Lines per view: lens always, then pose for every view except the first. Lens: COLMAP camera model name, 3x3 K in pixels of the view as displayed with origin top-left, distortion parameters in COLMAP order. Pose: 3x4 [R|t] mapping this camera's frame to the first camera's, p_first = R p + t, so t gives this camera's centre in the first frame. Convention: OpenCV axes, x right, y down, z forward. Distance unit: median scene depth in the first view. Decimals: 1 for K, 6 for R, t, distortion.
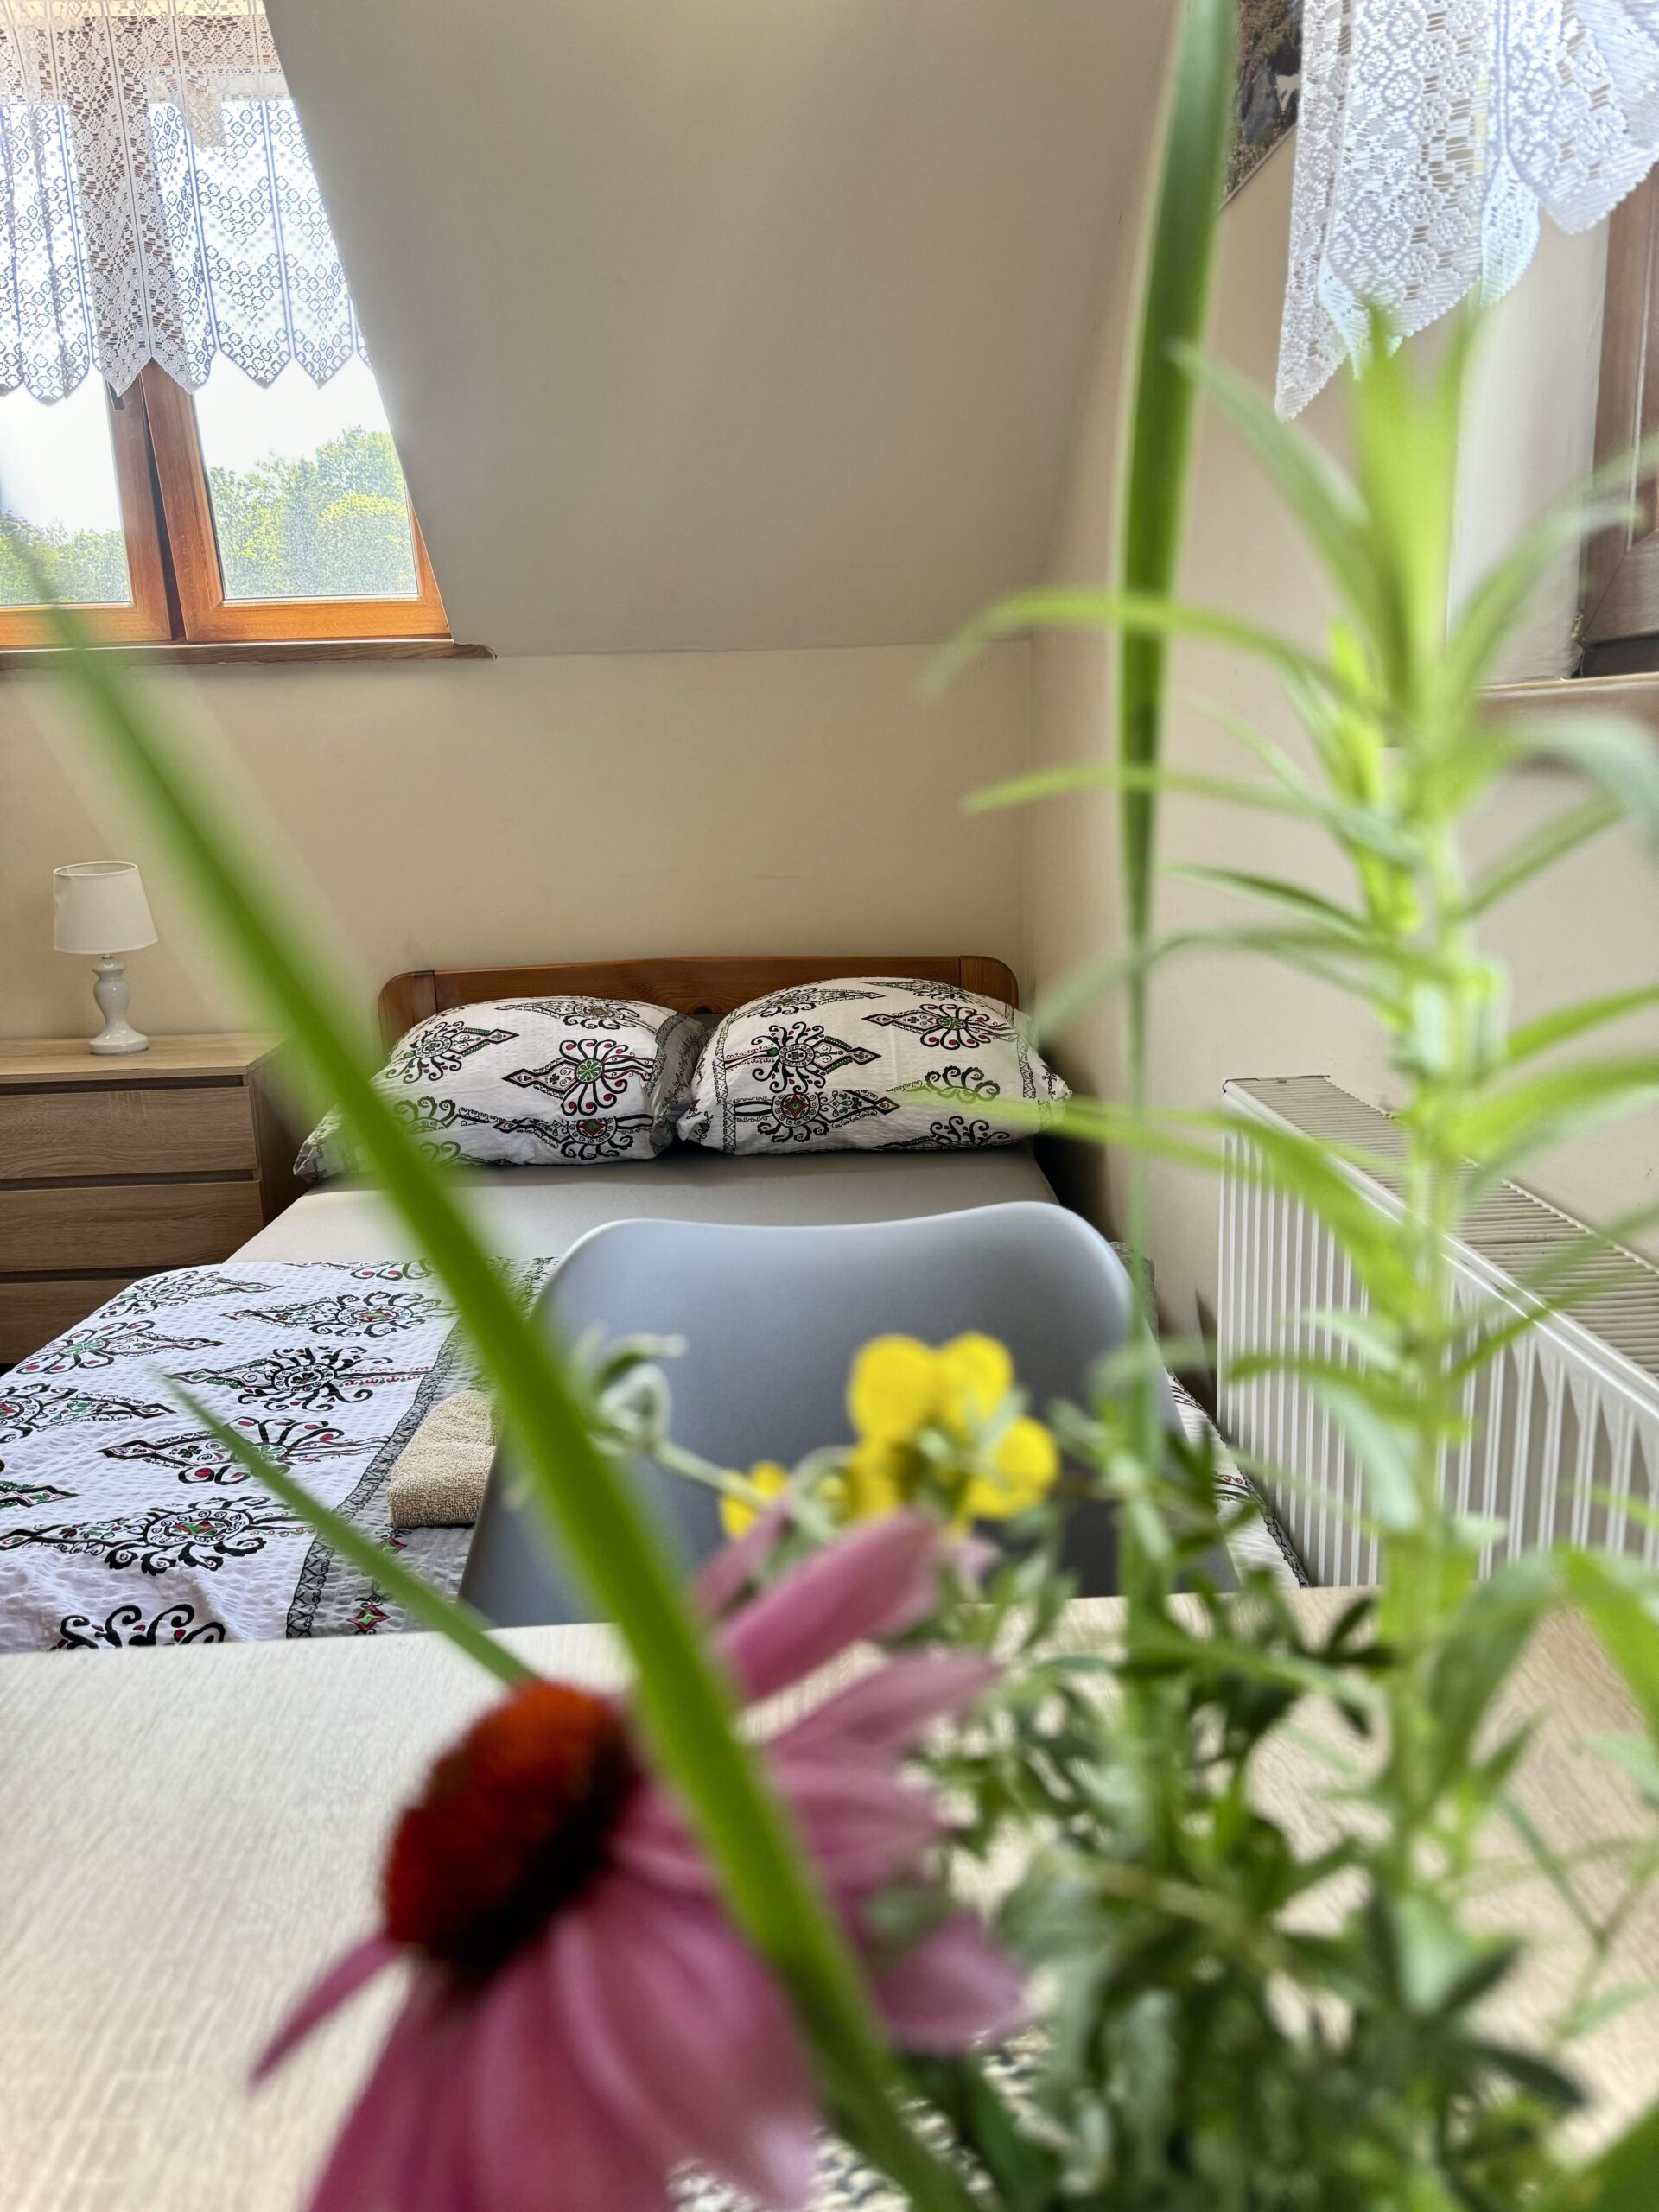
lens RADIAL K [[1550.5, 0, 837.8], [0, 1550.5, 1111.8], [0, 0, 1]] dist [0.041323, -0.062967]
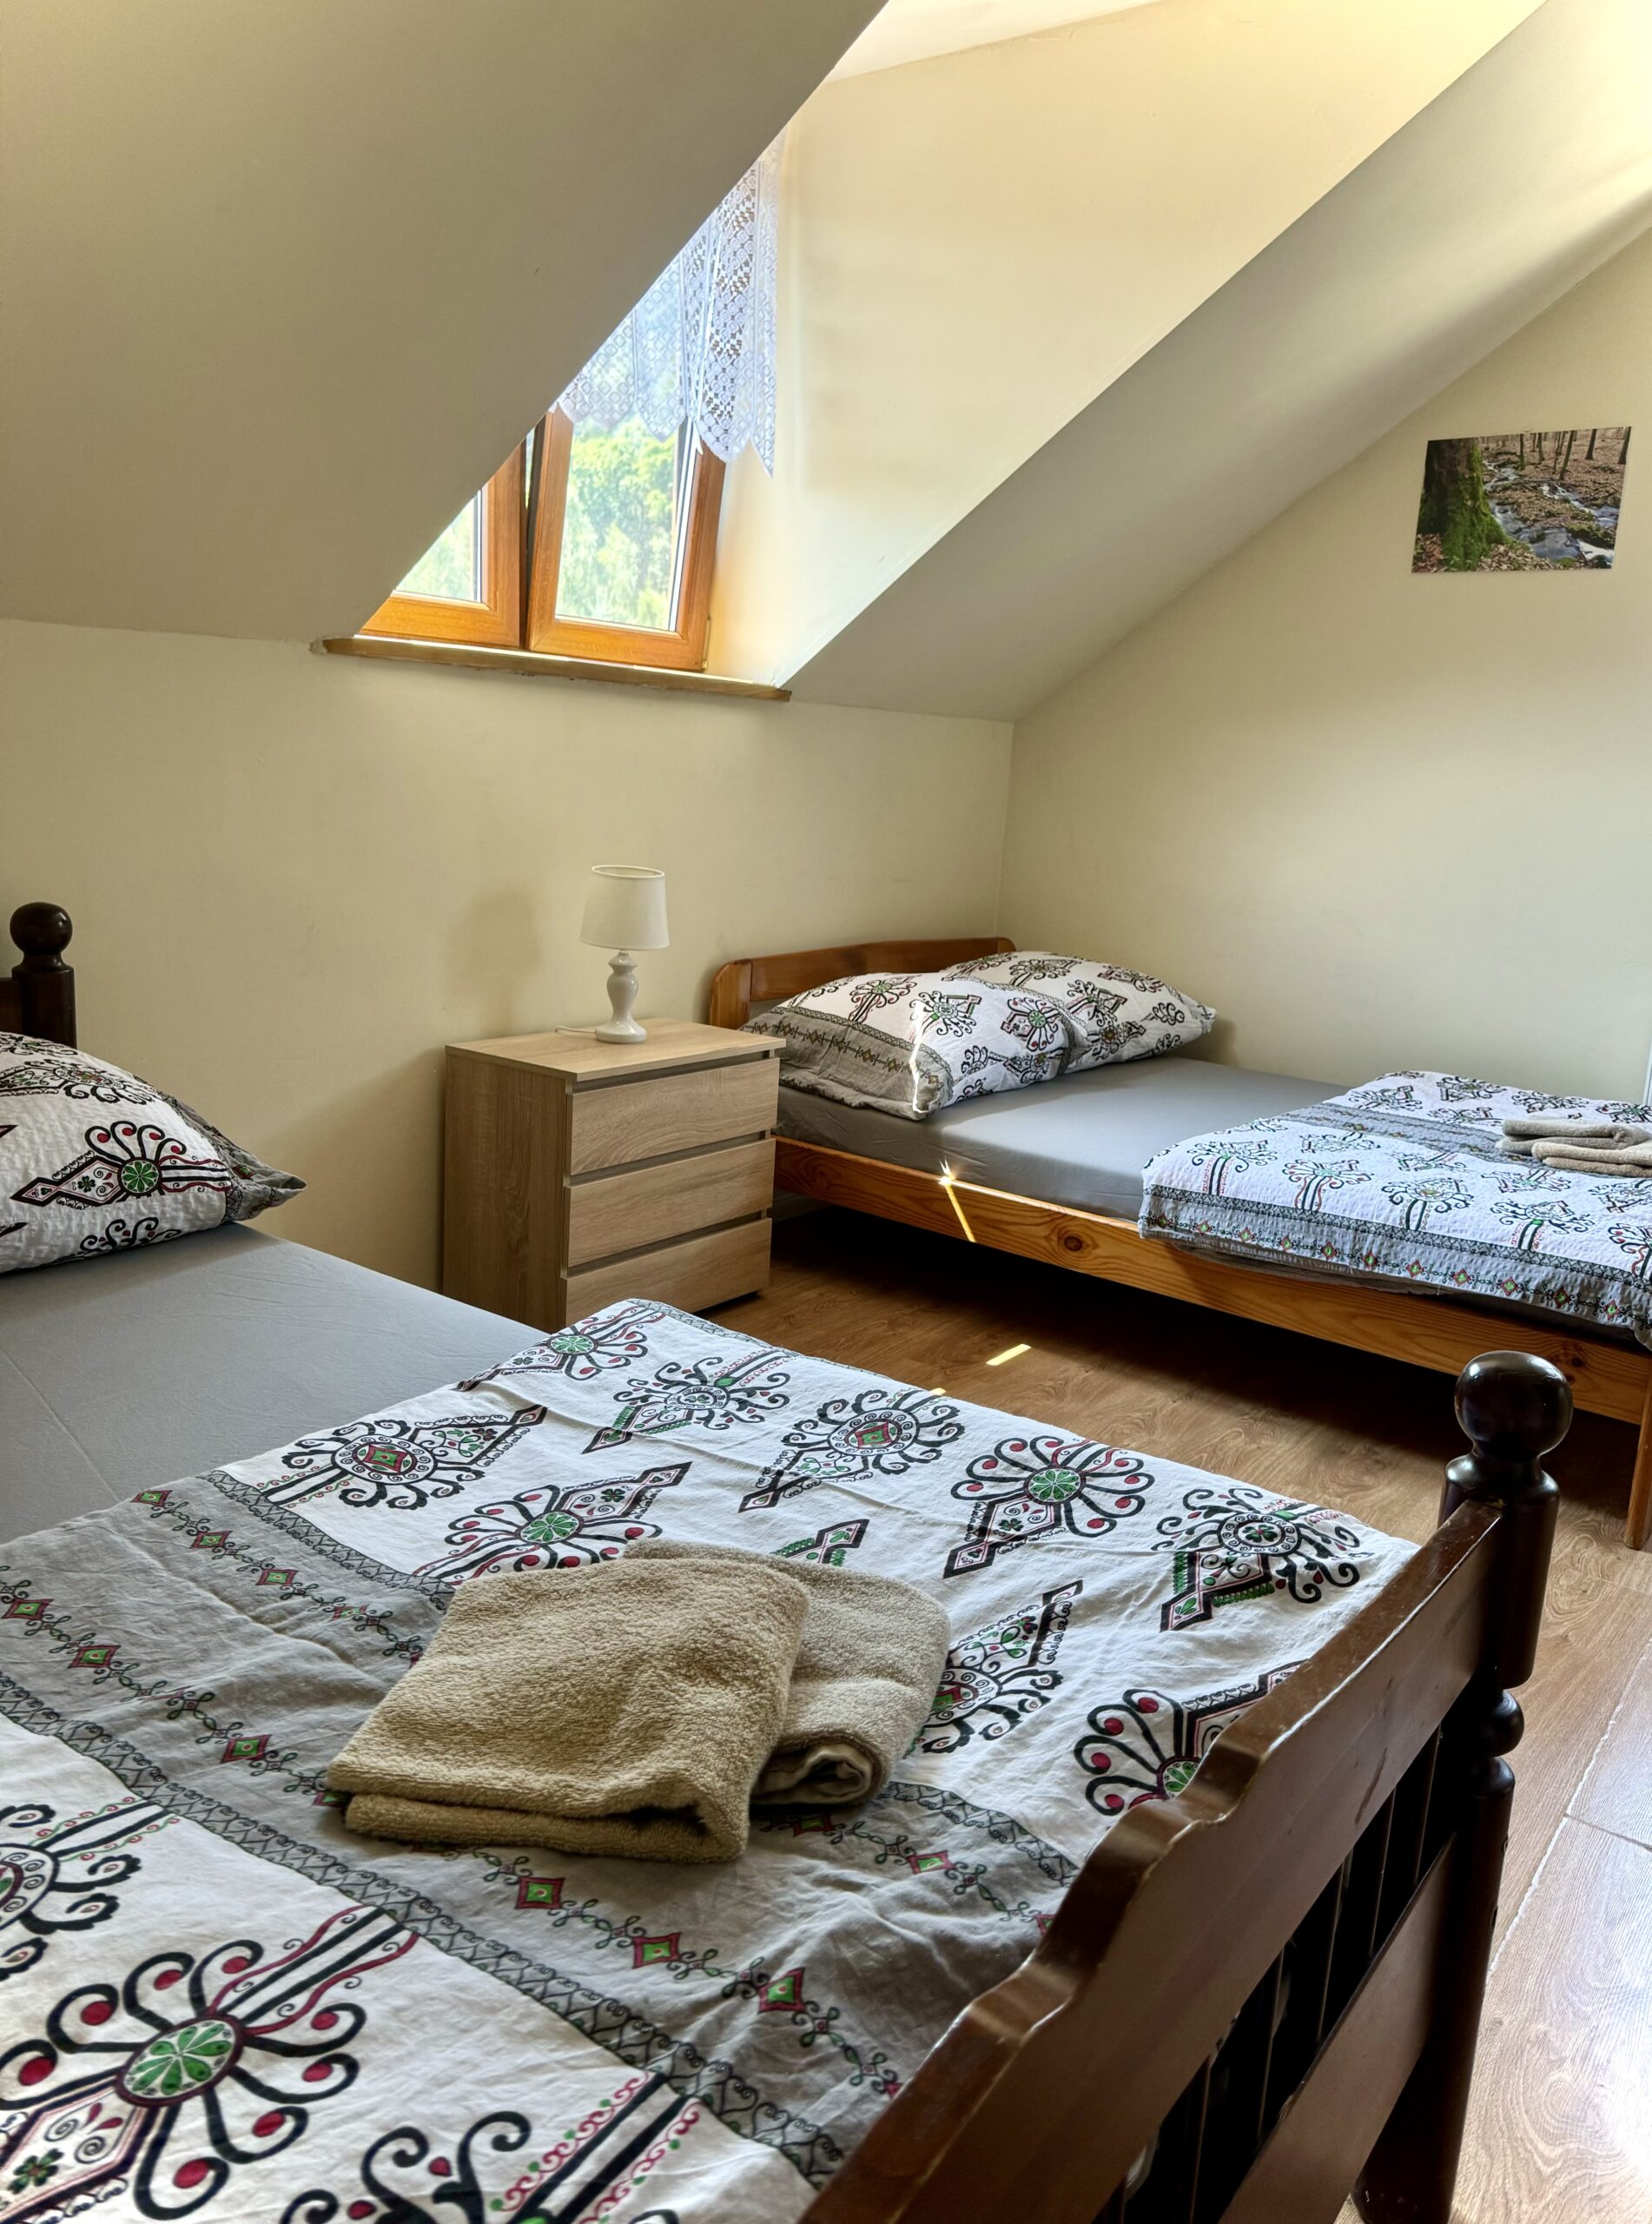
lens RADIAL K [[1558.7, 0, 833.7], [0, 1558.7, 1131.1], [0, 0, 1]] dist [0.041323, -0.062967]
pose [[0.643183, -0.112903, 0.757343, -1.358947], [0.108578, 0.992523, 0.055752, -0.024284], [-0.757975, 0.046372, 0.650633, 0.217818]]
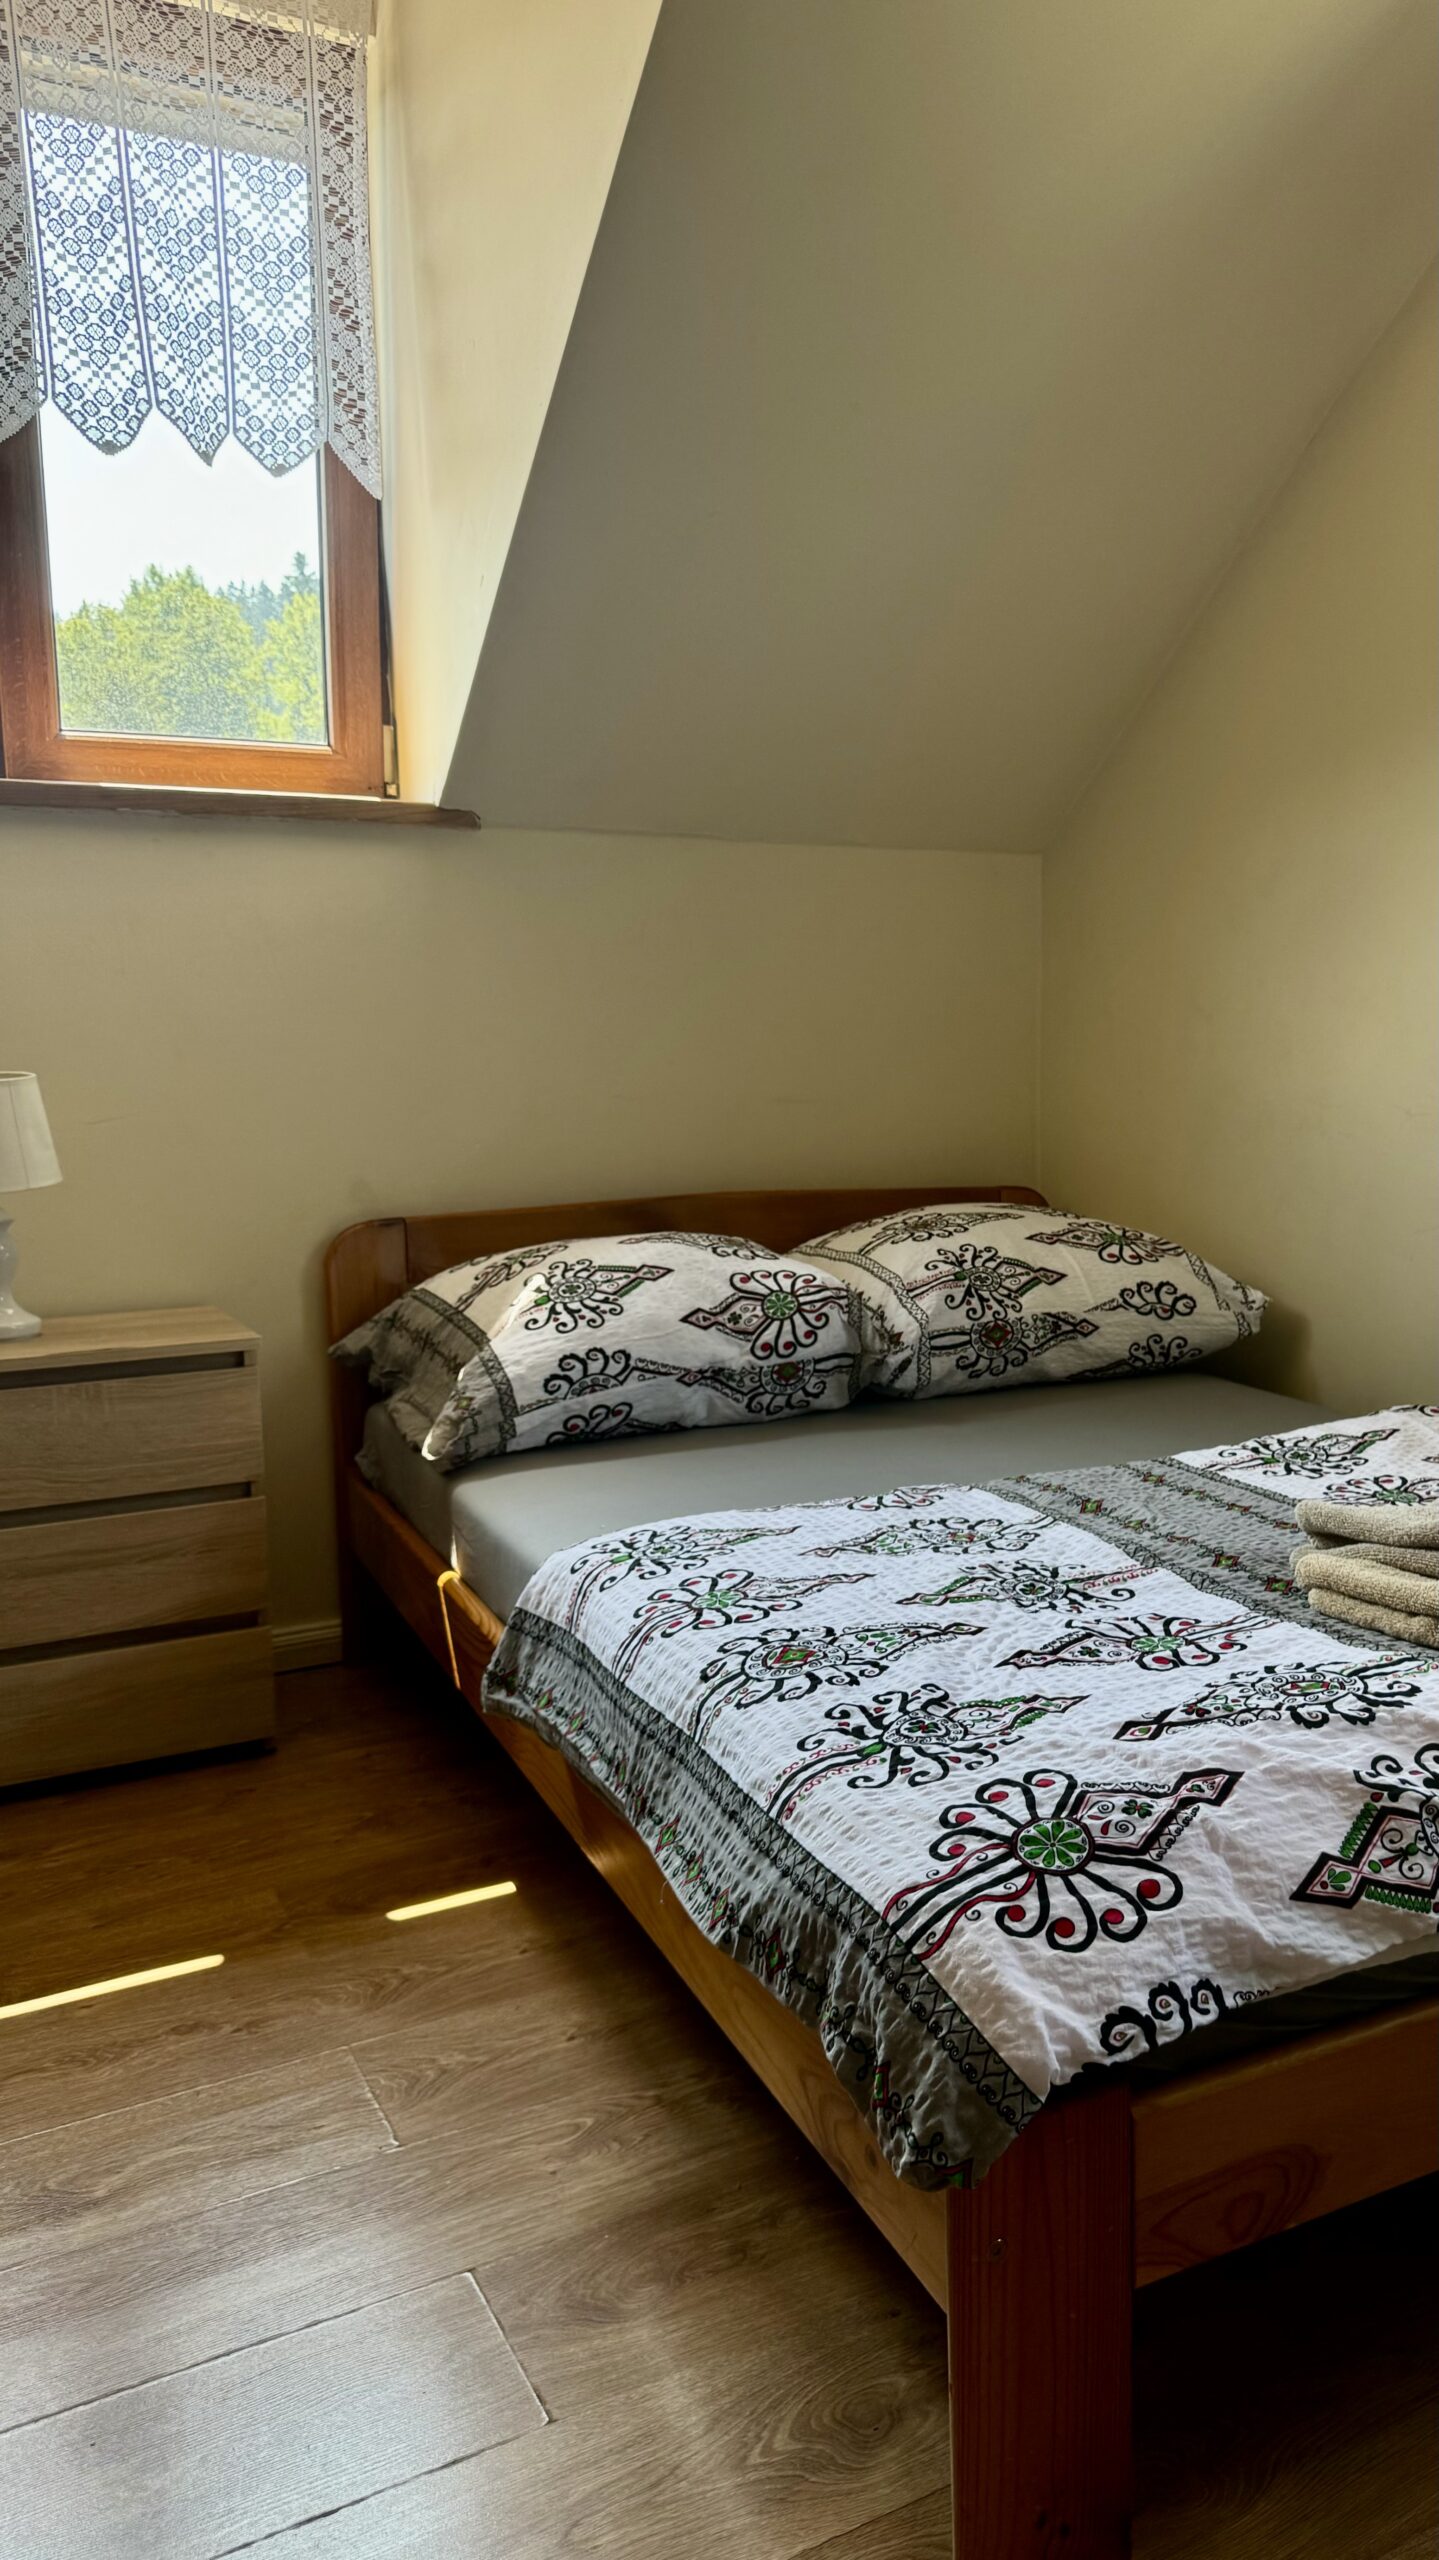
lens RADIAL K [[1857.9, 0, 947.9], [0, 1857.9, 1314.6], [0, 0, 1]] dist [0.006133, -0.028734]
pose [[0.884783, -0.050835, 0.463222, -0.539184], [0.094762, 0.992890, -0.072040, 0.058630], [-0.456266, 0.107635, 0.883310, 0.077230]]
